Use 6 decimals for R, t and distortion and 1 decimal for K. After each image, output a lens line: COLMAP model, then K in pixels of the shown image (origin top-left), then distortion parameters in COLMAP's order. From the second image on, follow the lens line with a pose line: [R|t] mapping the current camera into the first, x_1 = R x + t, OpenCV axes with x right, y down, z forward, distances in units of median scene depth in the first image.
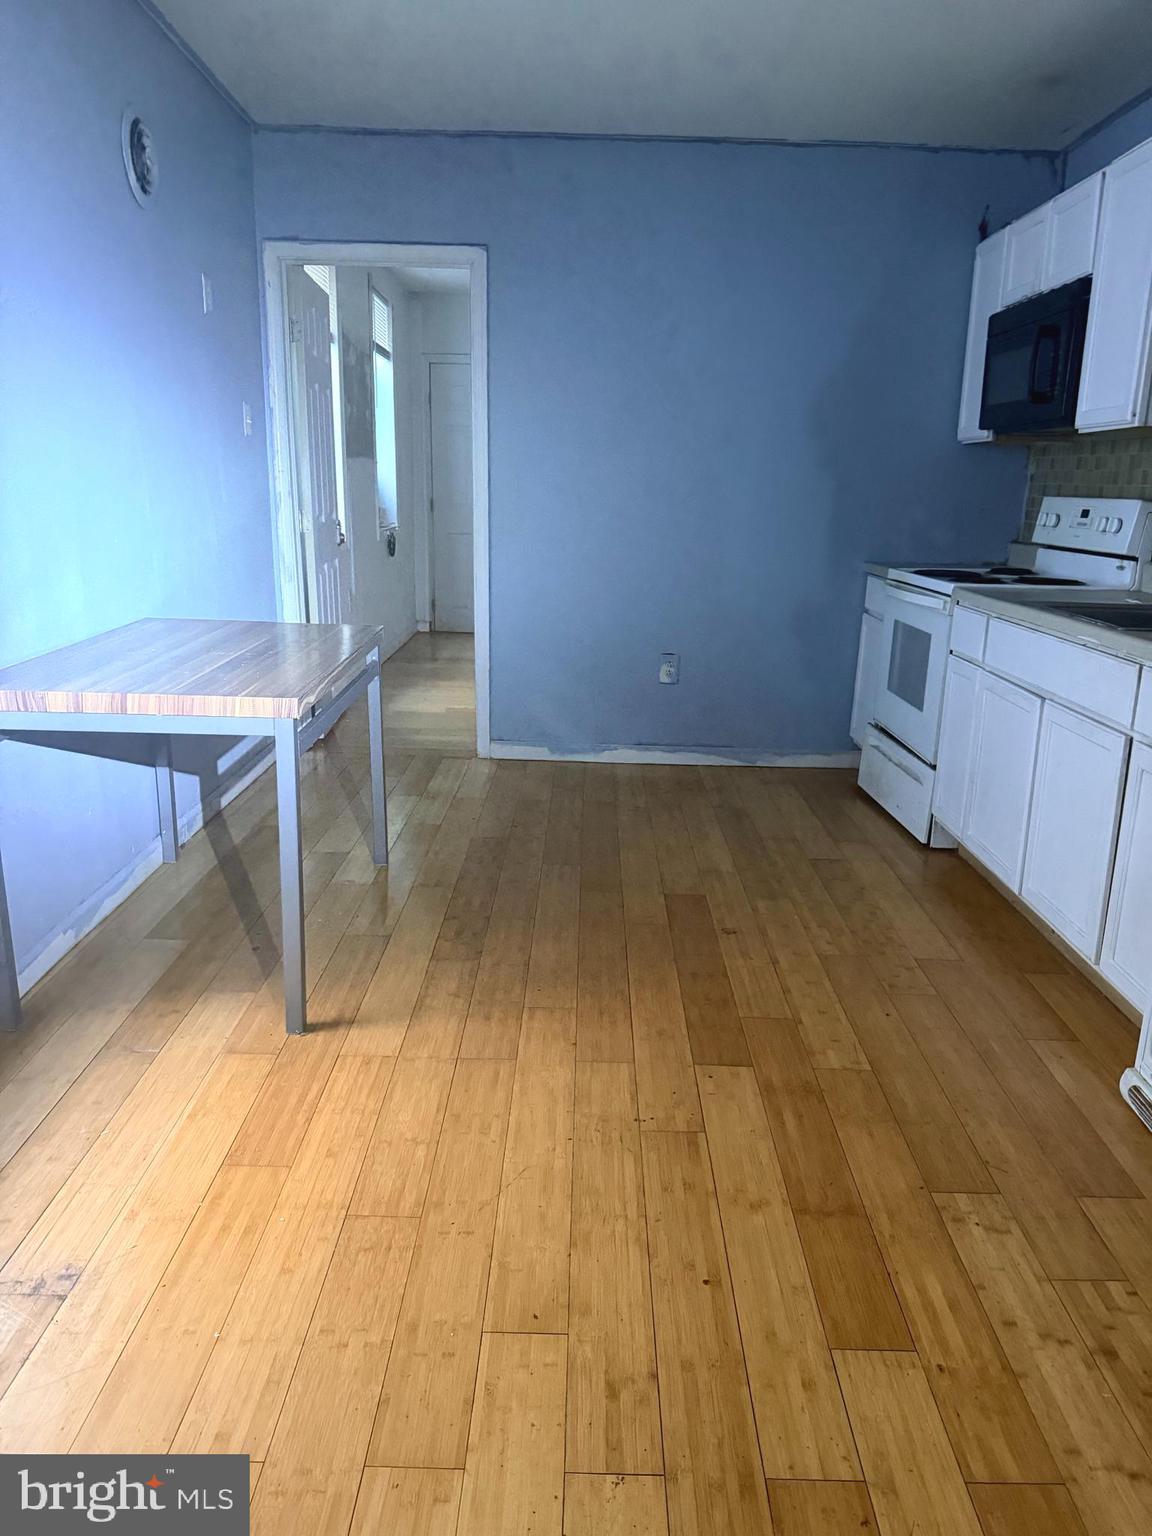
lens RADIAL K [[1116.2, 0, 576.0], [0, 1116.2, 768.0], [0, 0, 1]] dist [0.012322, -0.016220]
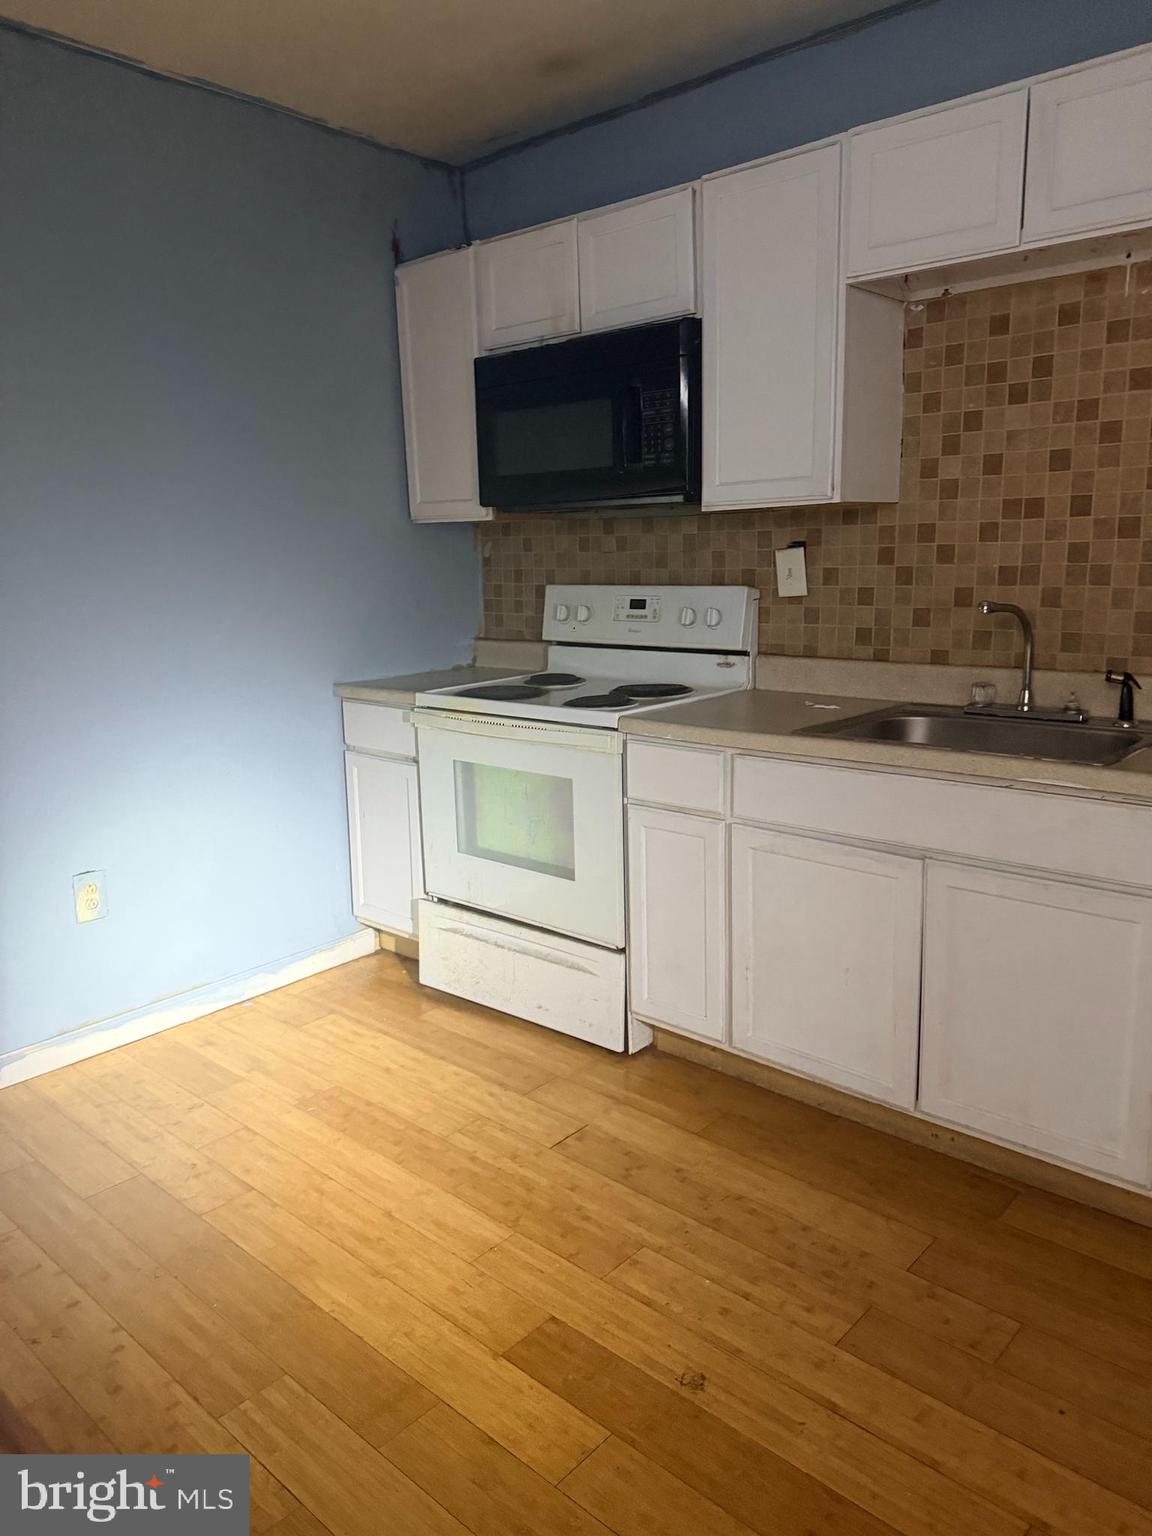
lens RADIAL K [[1080.8, 0, 576.0], [0, 1080.8, 768.0], [0, 0, 1]] dist [0.107068, -0.134053]
pose [[0.665751, -0.187854, 0.722140, -0.182548], [0.223154, 0.973623, 0.047545, -0.144815], [-0.712024, 0.129495, 0.690111, 0.446604]]
